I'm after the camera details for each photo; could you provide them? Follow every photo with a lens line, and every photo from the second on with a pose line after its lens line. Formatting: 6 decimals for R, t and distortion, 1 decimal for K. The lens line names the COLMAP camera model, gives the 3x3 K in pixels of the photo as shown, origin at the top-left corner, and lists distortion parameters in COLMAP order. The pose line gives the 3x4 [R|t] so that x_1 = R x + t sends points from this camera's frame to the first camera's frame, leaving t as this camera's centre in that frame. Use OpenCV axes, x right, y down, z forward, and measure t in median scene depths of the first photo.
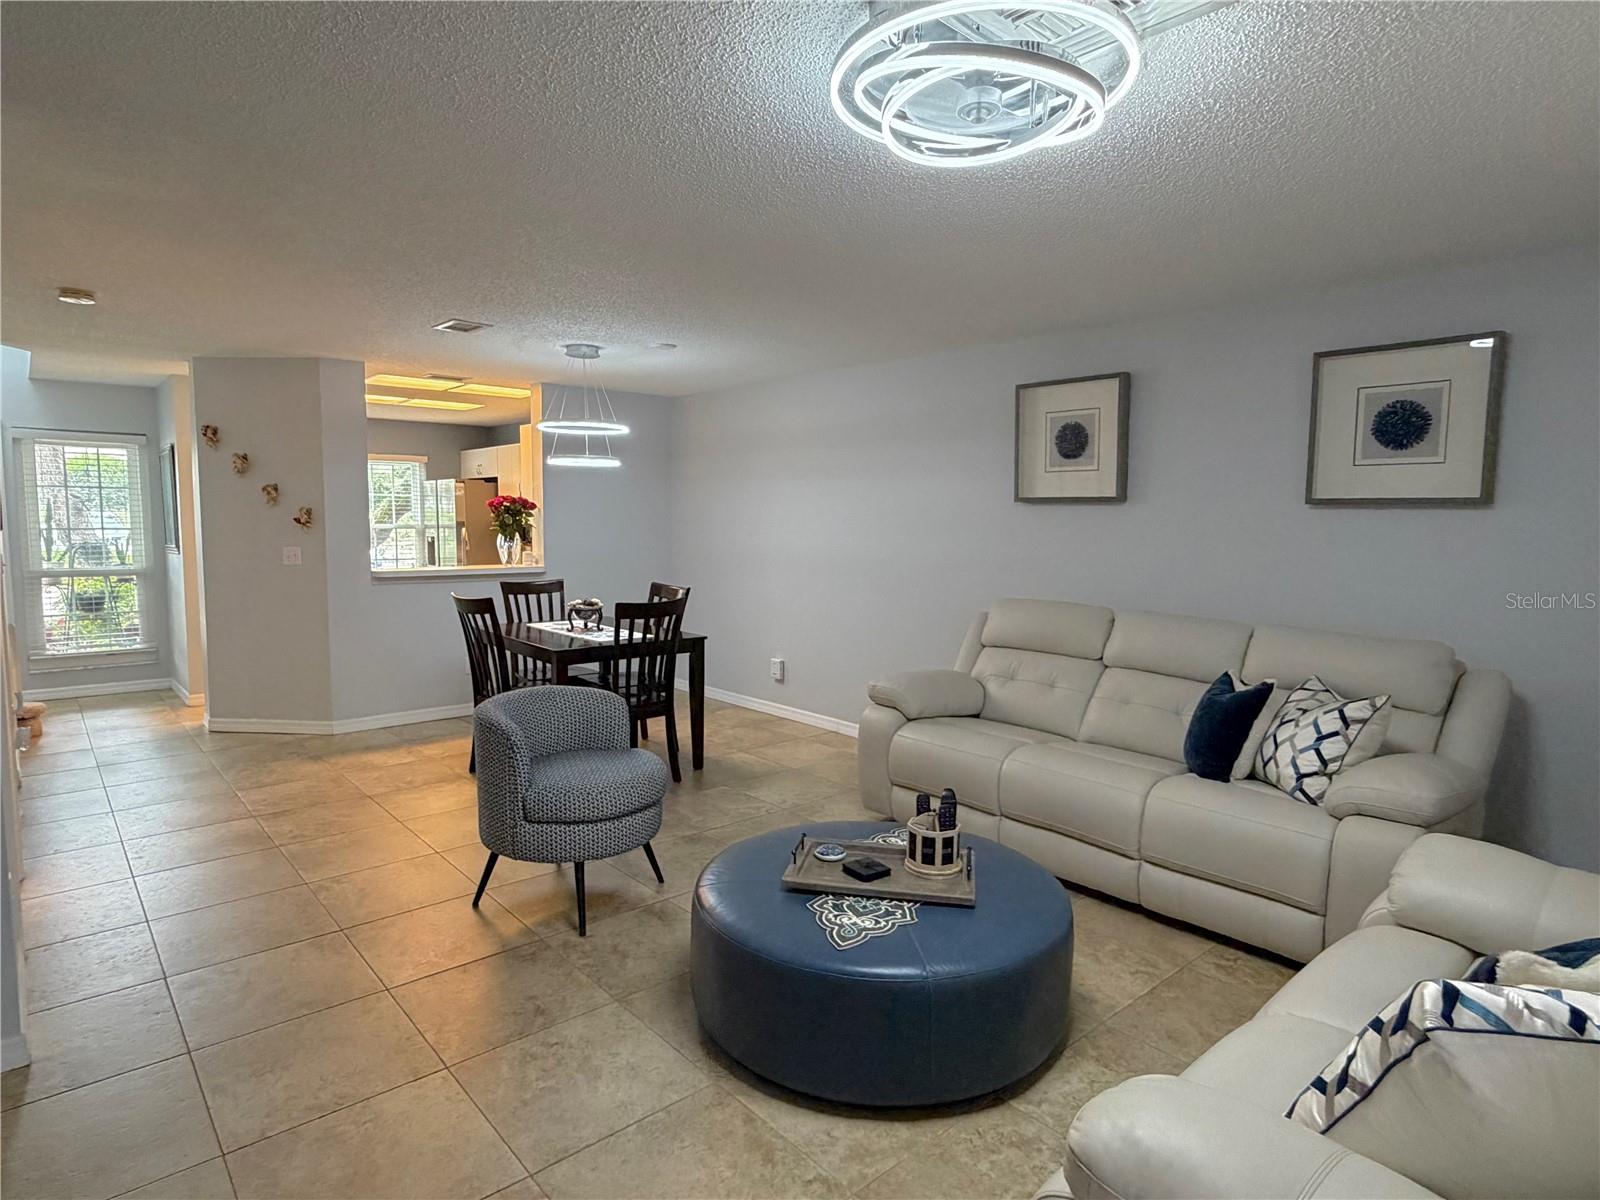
lens RADIAL K [[892.7, 0, 797.5], [0, 892.7, 607.1], [0, 0, 1]] dist [-0.003893, -0.002695]
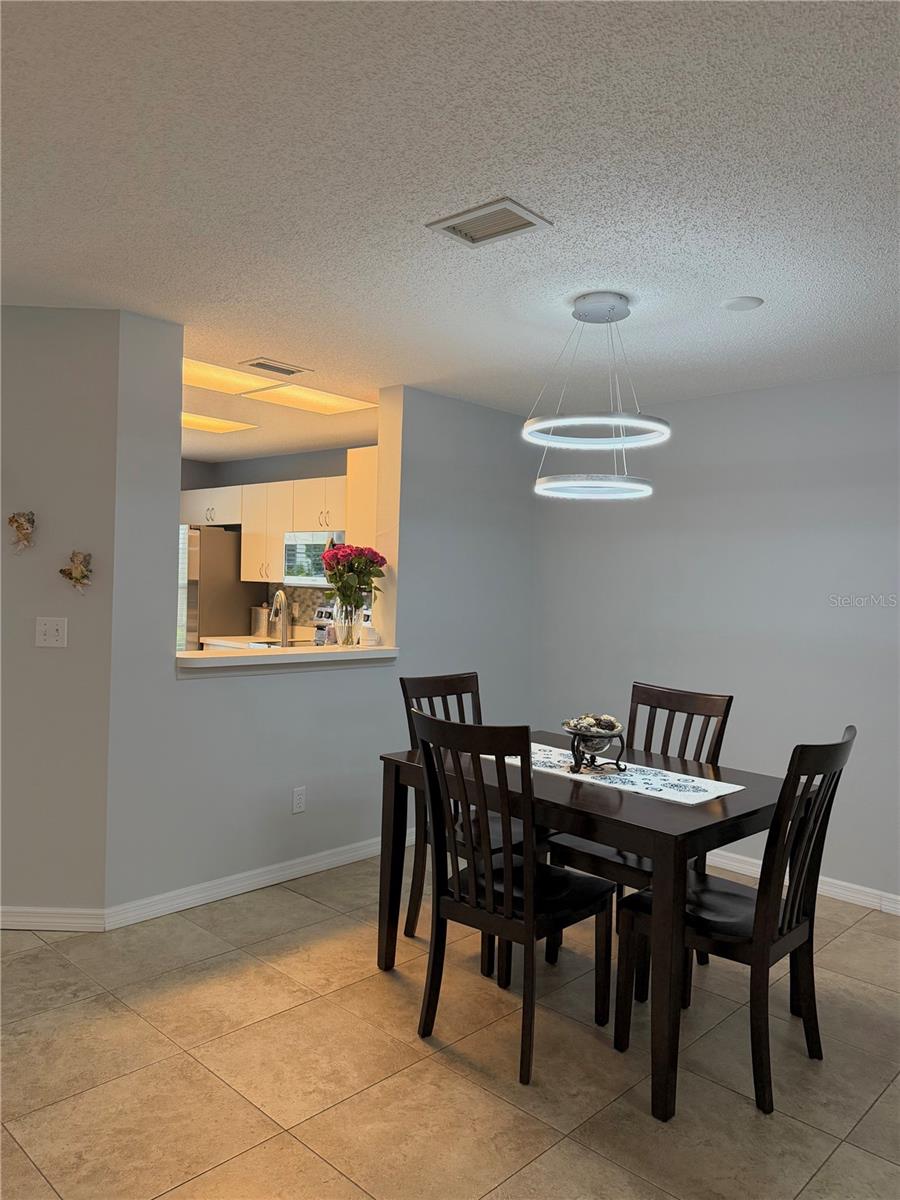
lens RADIAL K [[848.5, 0, 453.2], [0, 848.5, 607.6], [0, 0, 1]] dist [0.001740, -0.011365]
pose [[0.995149, 0.020204, 0.096280, -0.552604], [-0.013249, 0.997292, -0.072334, -0.056108], [-0.097481, 0.070707, 0.992723, 0.631550]]
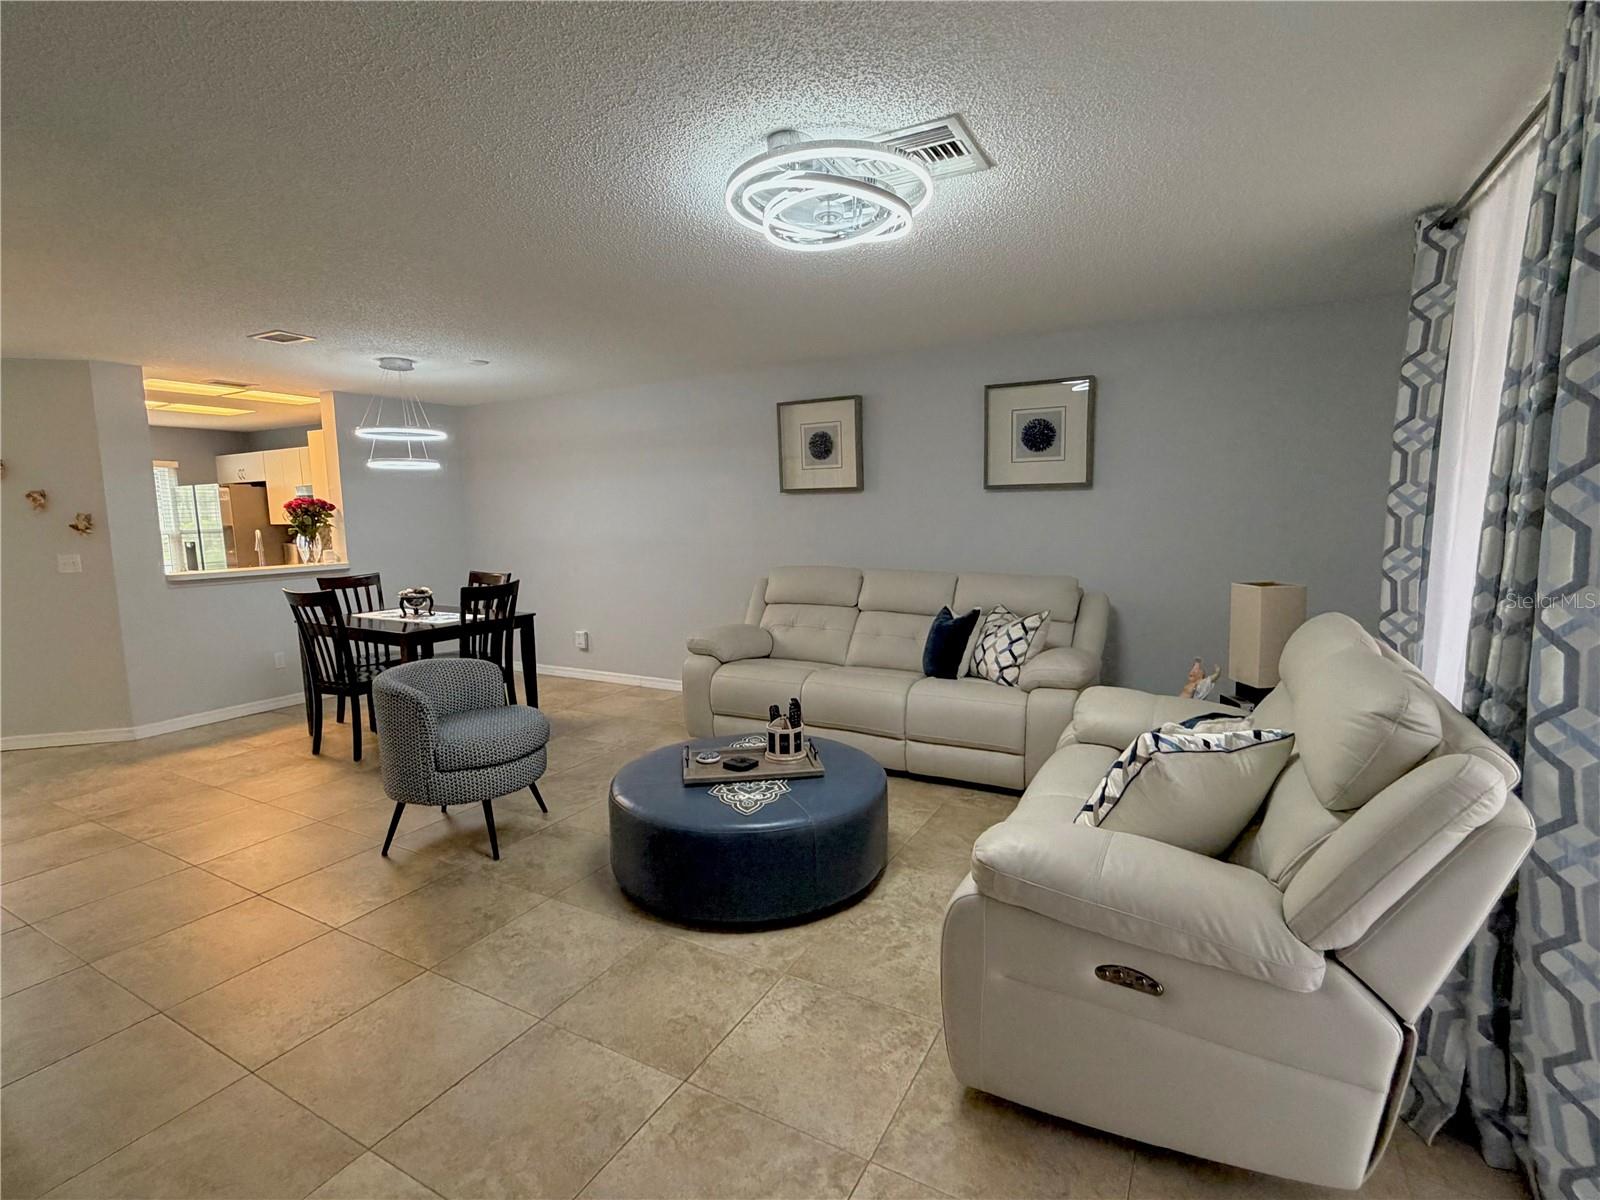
lens RADIAL K [[761.9, 0, 797.2], [0, 761.9, 606.4], [0, 0, 1]] dist [-0.001117, -0.001034]
pose [[0.941004, -0.069078, 0.331270, -0.150127], [0.061238, 0.997542, 0.034059, 0.015355], [-0.332808, -0.011764, 0.942921, -0.082822]]
